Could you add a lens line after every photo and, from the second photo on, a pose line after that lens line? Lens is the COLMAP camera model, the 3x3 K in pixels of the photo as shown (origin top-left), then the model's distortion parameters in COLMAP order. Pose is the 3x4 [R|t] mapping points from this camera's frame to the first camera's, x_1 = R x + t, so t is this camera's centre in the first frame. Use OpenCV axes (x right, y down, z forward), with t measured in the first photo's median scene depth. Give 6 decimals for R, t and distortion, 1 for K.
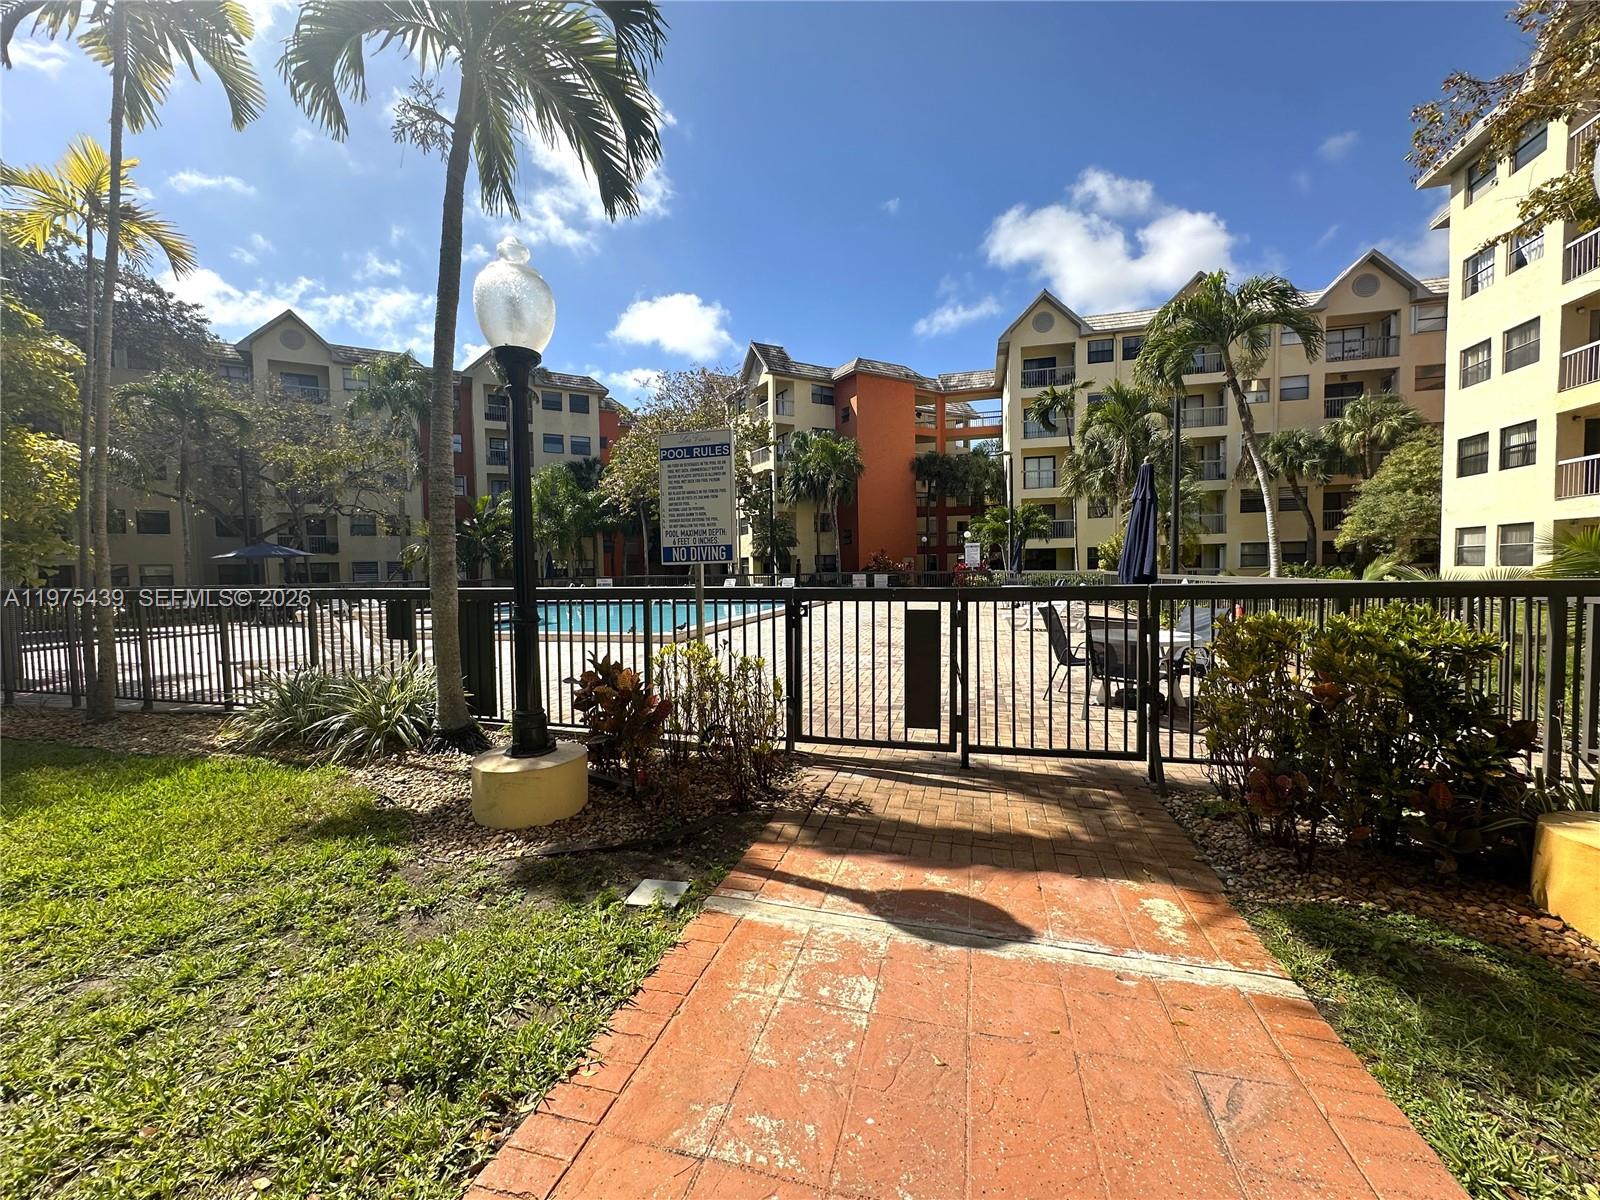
lens RADIAL K [[641.1, 0, 800.0], [0, 641.1, 600.0], [0, 0, 1]] dist [0.000389, -0.000065]
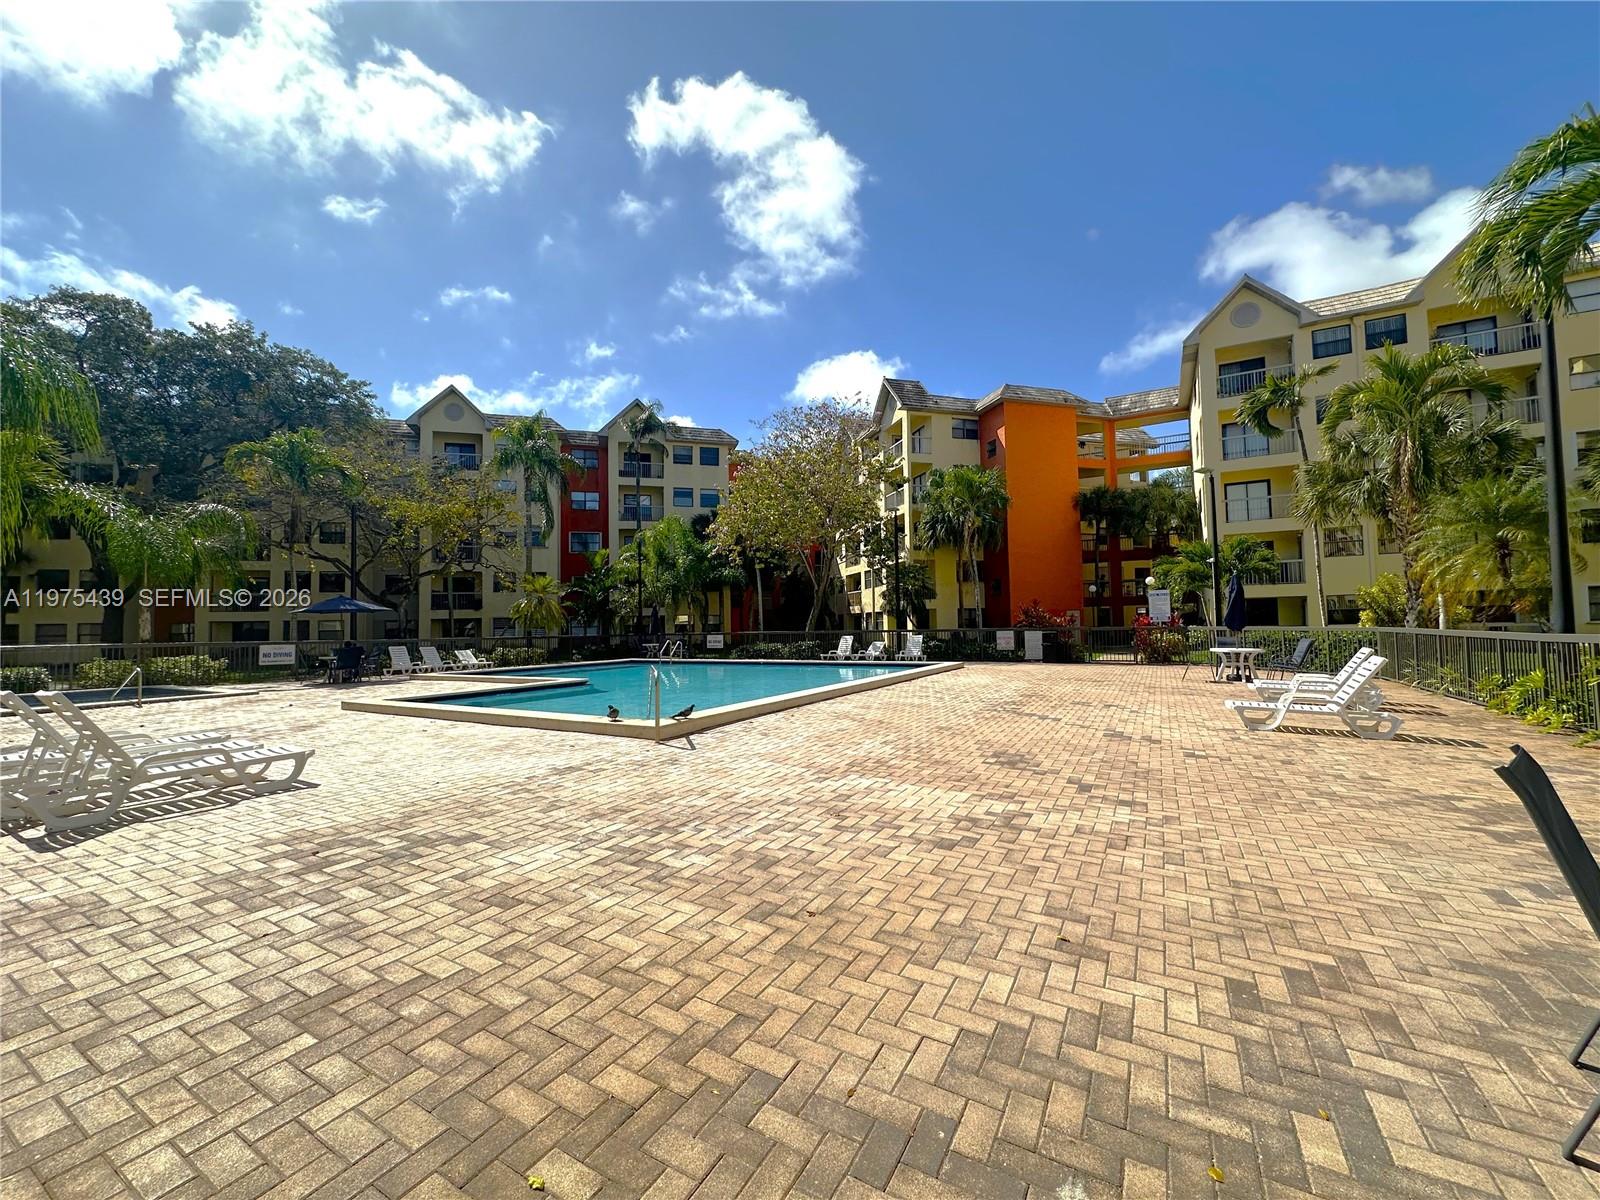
lens RADIAL K [[643.2, 0, 800.0], [0, 643.2, 600.0], [0, 0, 1]] dist [-0.002965, 0.000061]
pose [[0.971003, -0.009258, -0.238887, 0.025120], [-0.011488, 0.996289, -0.085306, -0.004980], [0.238791, 0.085576, 0.967293, 0.107584]]
